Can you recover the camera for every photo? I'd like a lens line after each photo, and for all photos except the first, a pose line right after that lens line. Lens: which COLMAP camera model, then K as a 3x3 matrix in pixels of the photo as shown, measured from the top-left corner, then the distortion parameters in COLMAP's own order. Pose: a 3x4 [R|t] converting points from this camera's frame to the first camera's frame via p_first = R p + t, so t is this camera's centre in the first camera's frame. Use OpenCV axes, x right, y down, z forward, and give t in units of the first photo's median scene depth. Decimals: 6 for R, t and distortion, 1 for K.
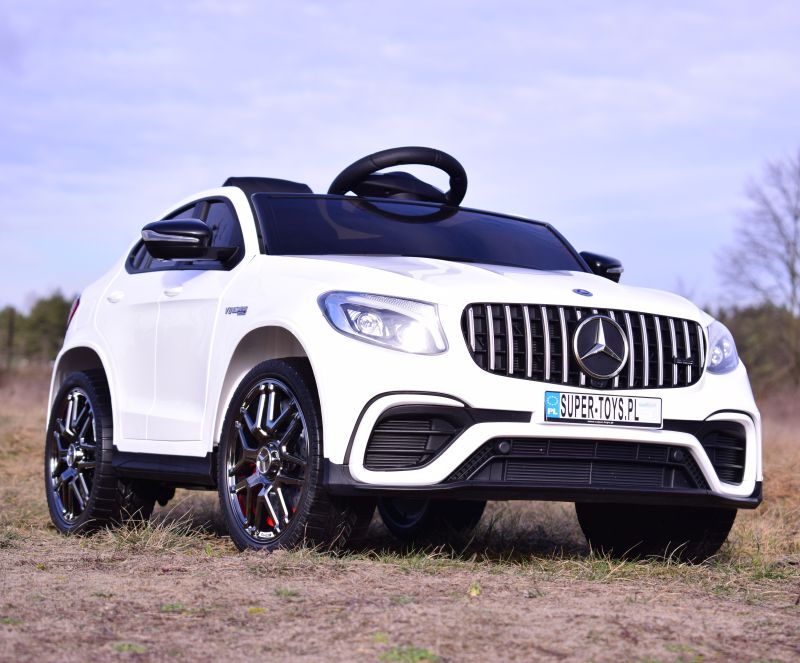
lens RADIAL K [[2024.7, 0, 400.0], [0, 2024.7, 331.5], [0, 0, 1]] dist [-0.027671, -0.067882]
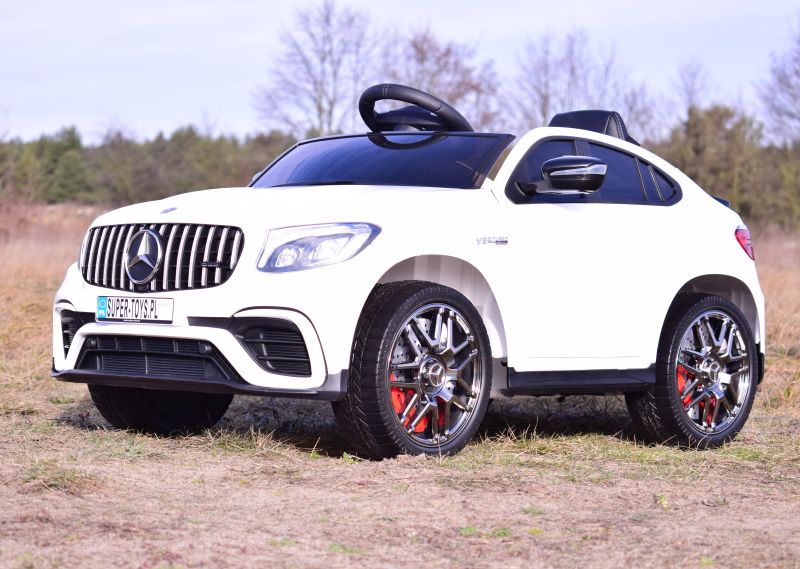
lens RADIAL K [[2134.9, 0, 400.0], [0, 2134.9, 284.5], [0, 0, 1]] dist [0.060882, 0.419895]
pose [[0.326798, -0.042493, -0.944138, 1.321153], [0.042187, 0.998649, -0.030344, 0.067804], [0.944152, -0.029914, 0.328149, 0.734931]]
